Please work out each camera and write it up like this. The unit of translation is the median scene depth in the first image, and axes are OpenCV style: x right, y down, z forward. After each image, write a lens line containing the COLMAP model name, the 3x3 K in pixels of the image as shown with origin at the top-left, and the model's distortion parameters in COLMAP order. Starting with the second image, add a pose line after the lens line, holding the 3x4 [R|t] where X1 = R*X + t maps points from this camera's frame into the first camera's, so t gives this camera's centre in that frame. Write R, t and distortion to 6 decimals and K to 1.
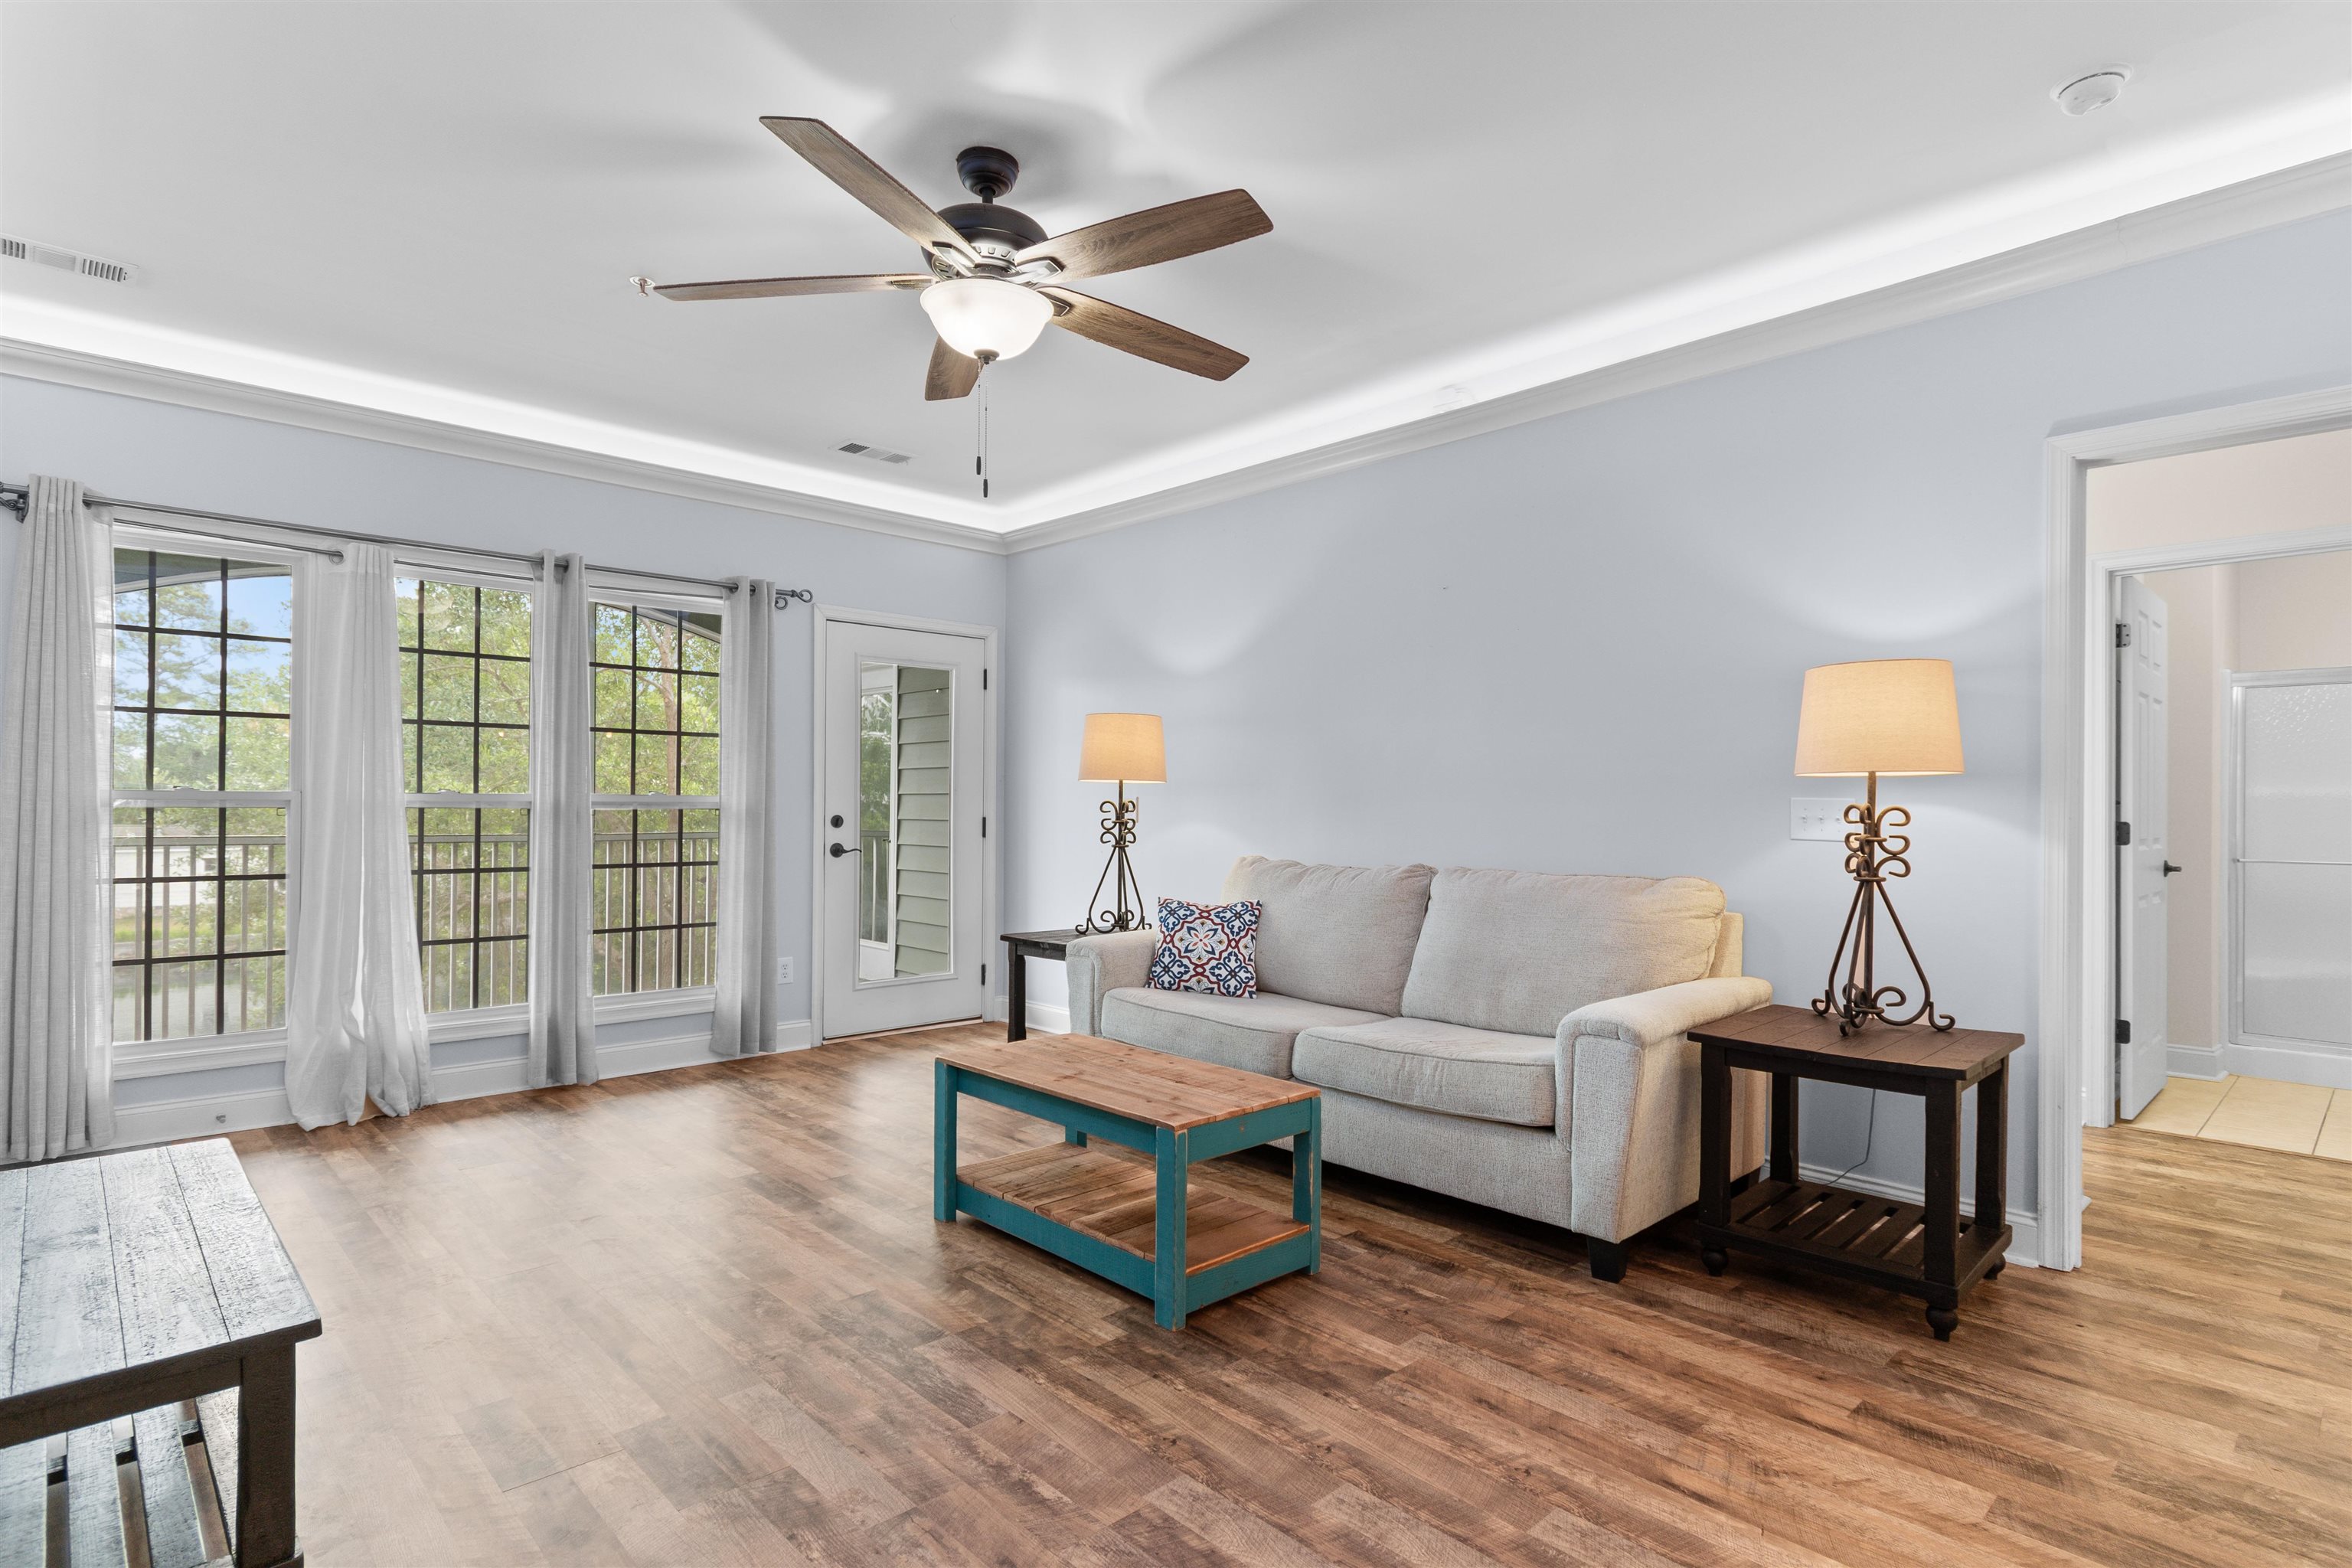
lens RADIAL K [[1169.4, 0, 1191.8], [0, 1169.4, 802.6], [0, 0, 1]] dist [-0.005990, -0.000394]
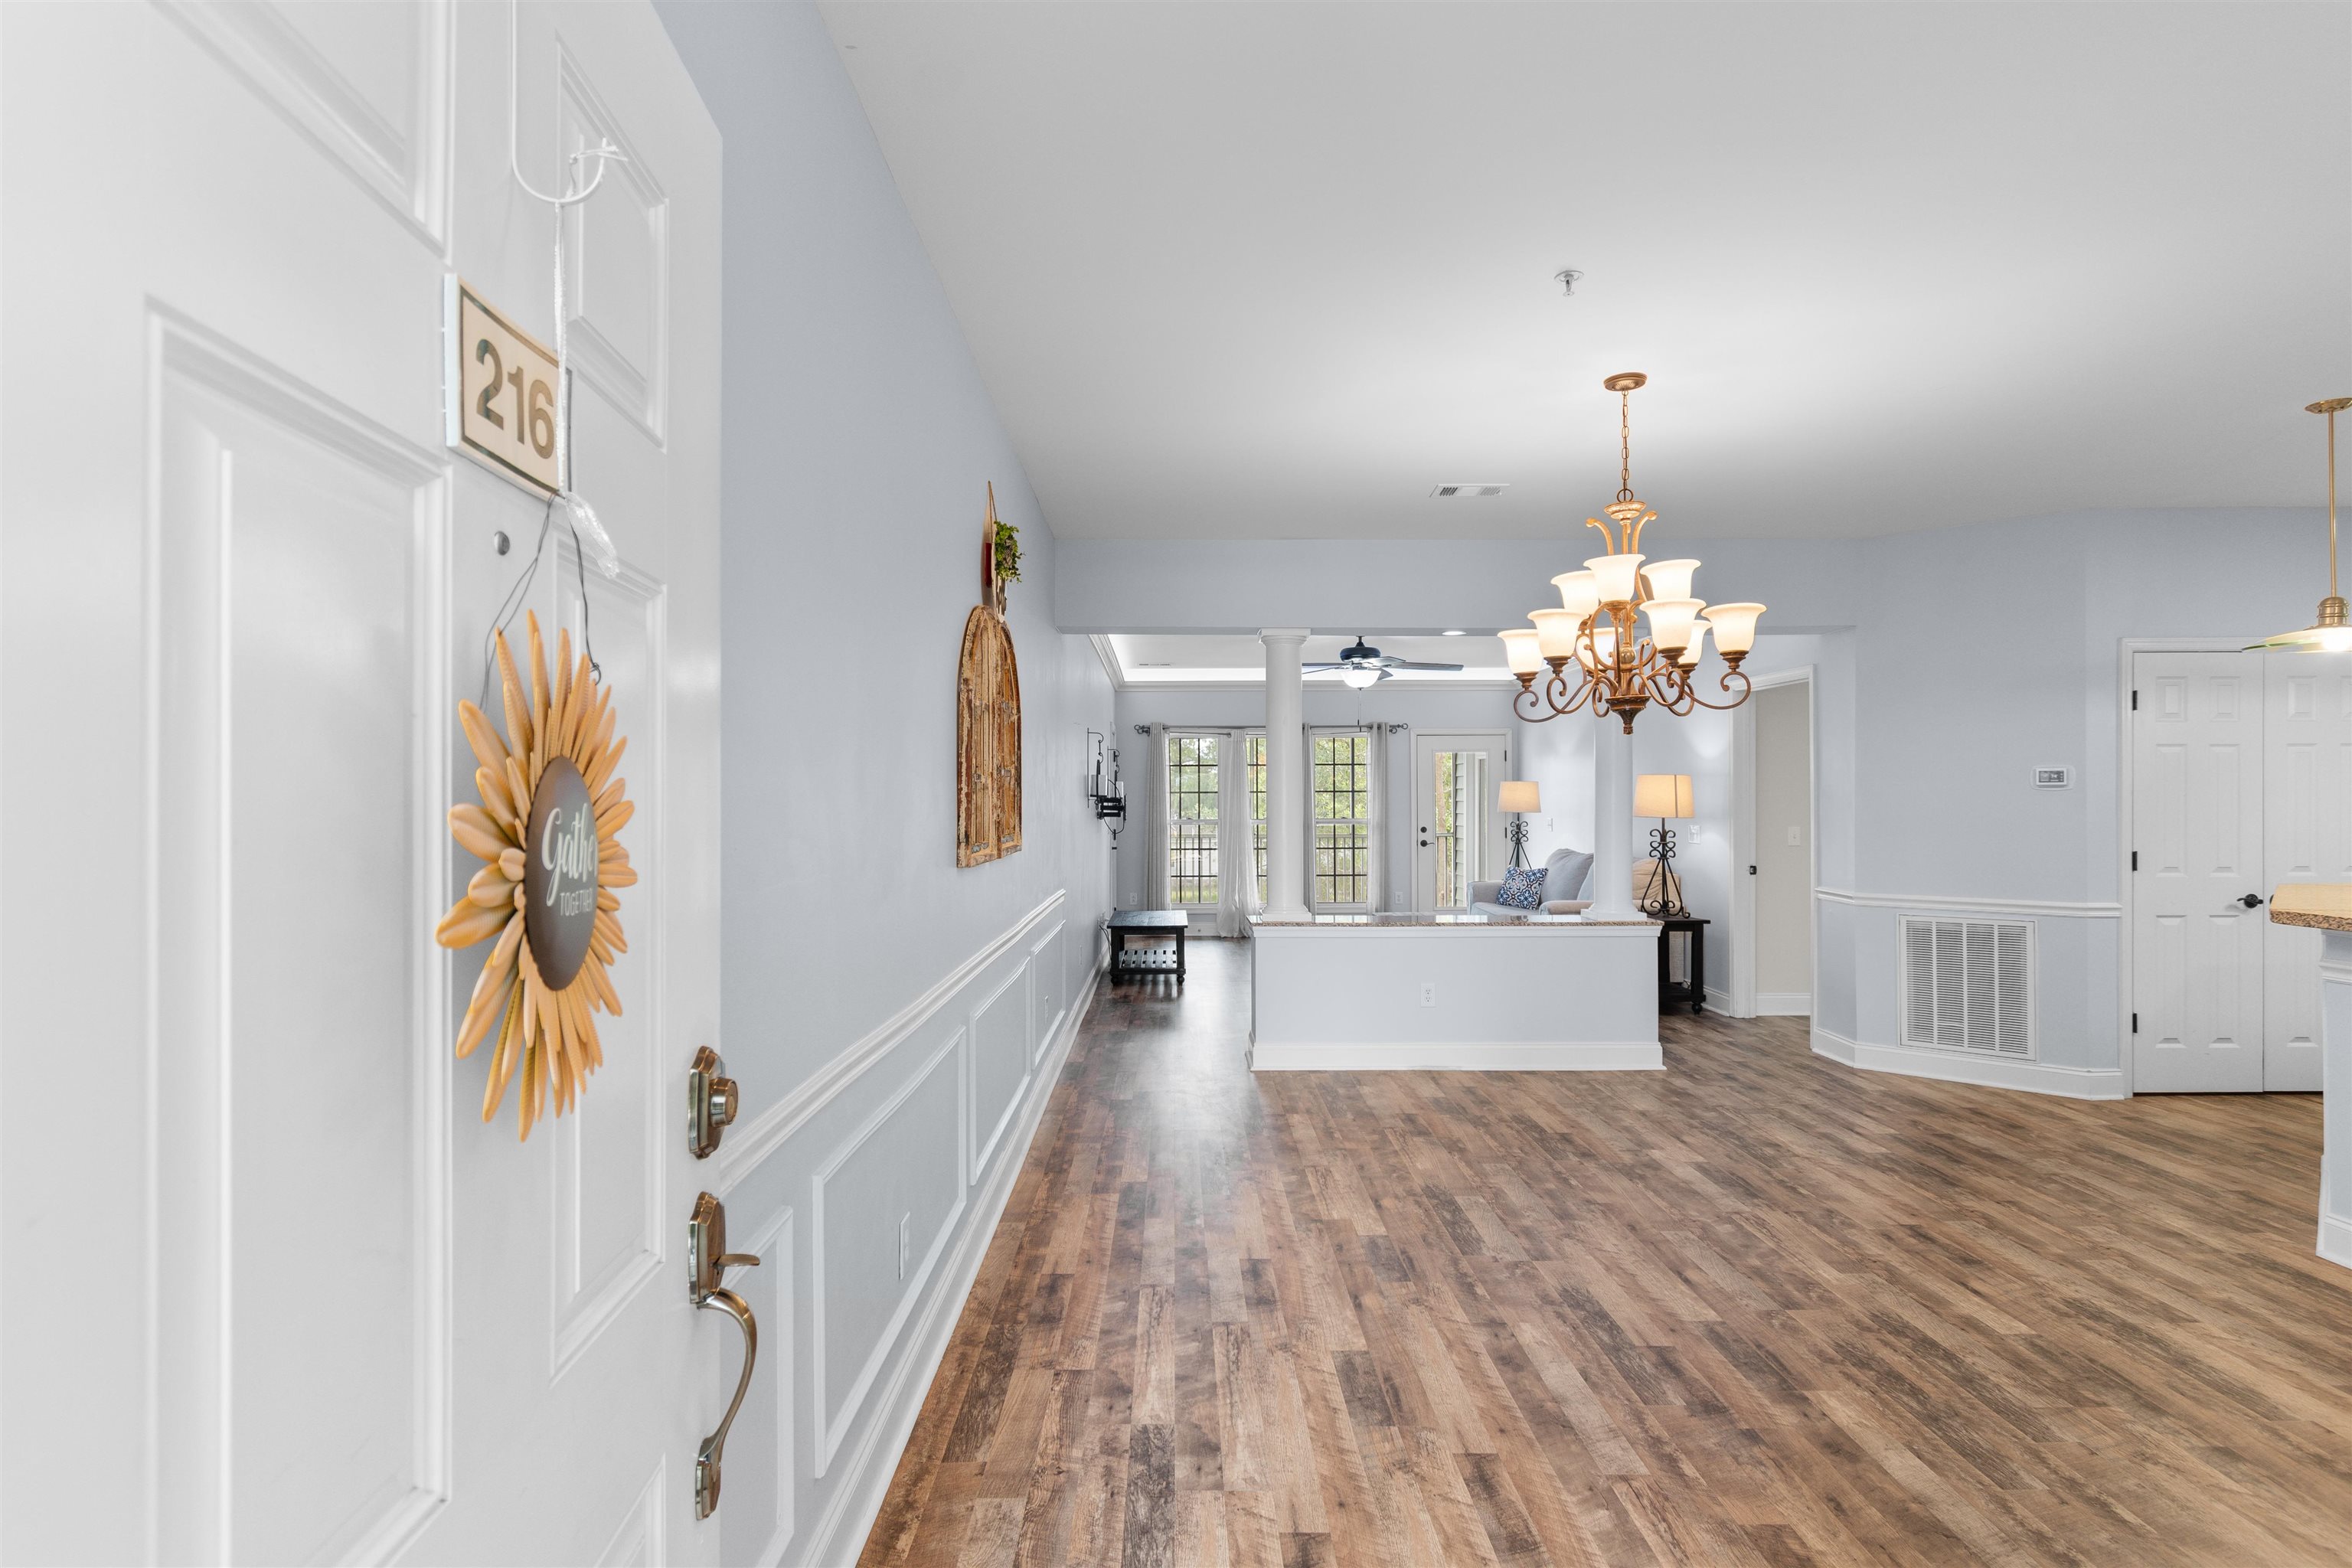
lens RADIAL K [[1160.7, 0, 1186.9], [0, 1160.7, 798.9], [0, 0, 1]] dist [0.002763, -0.000970]
pose [[0.726216, -0.012868, -0.687346, 1.141515], [0.010146, 0.999917, -0.008000, -0.038040], [0.687392, -0.001164, 0.726286, -1.130805]]
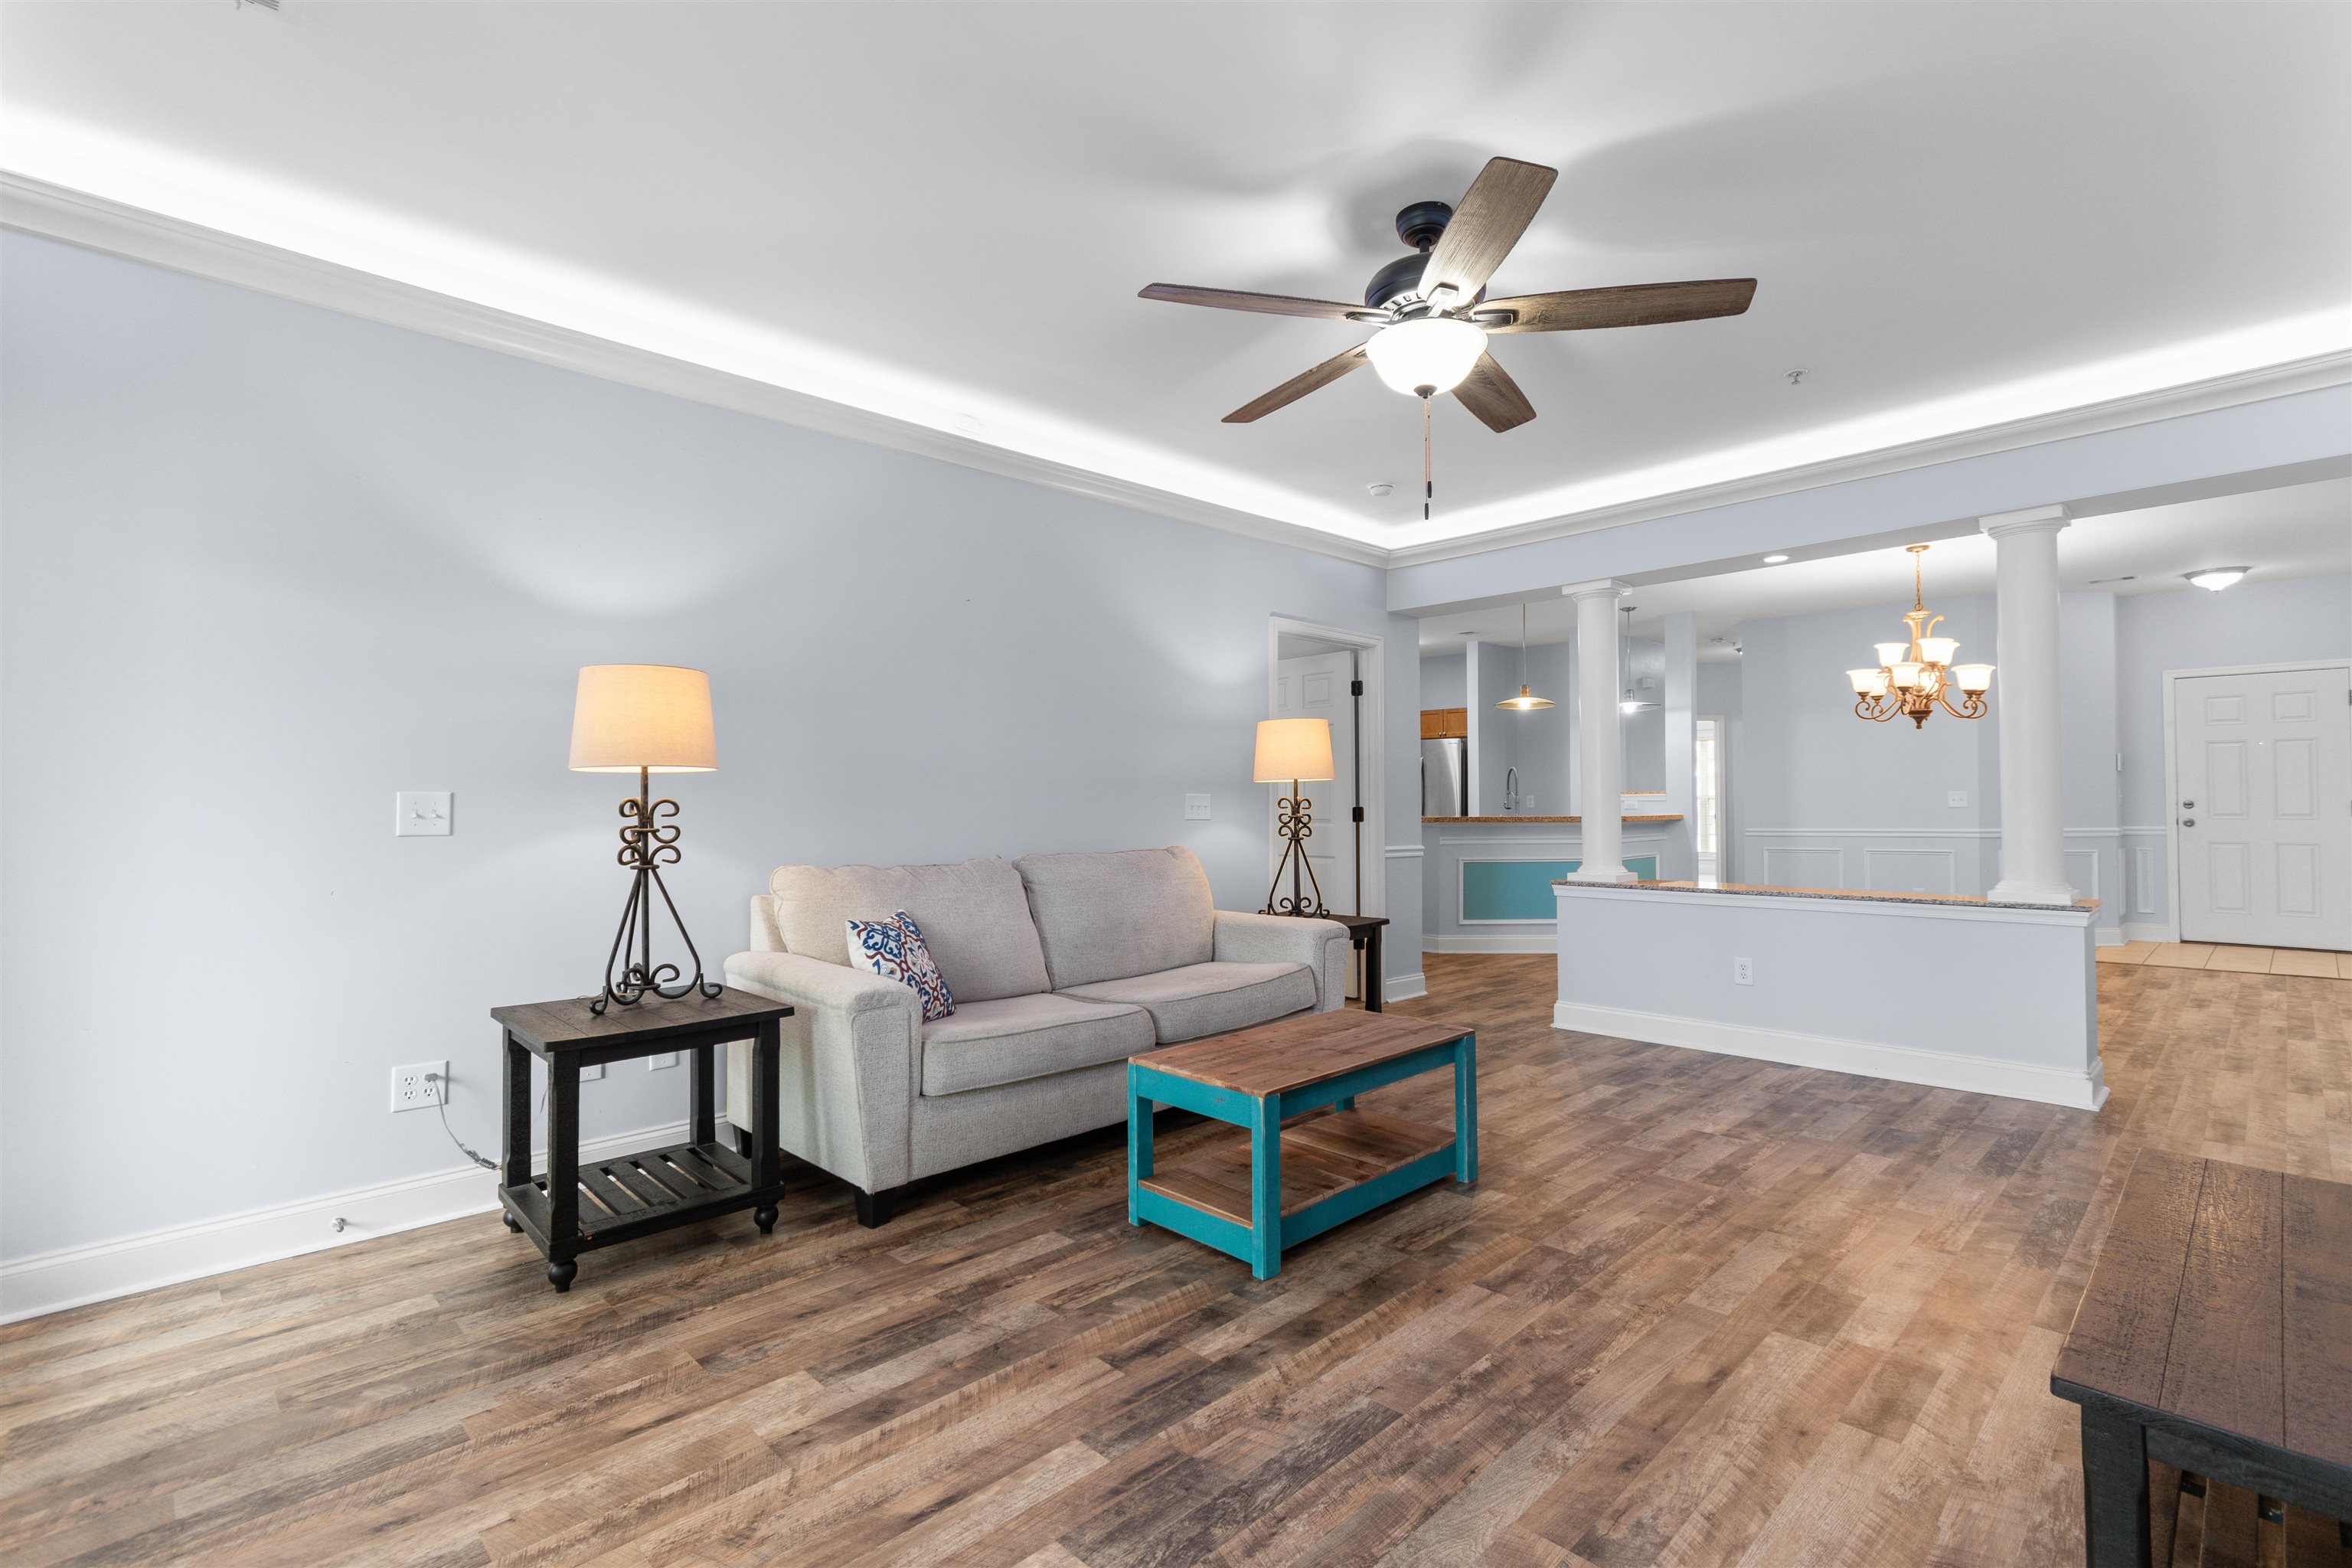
lens RADIAL K [[1066.2, 0, 1173.9], [0, 1066.2, 769.6], [0, 0, 1]] dist [0.010380, -0.000115]
pose [[0.001112, 0.023432, 0.999725, -0.803429], [0.005764, 0.999709, -0.023438, -0.003384], [-0.999983, 0.005788, 0.000977, 0.838582]]
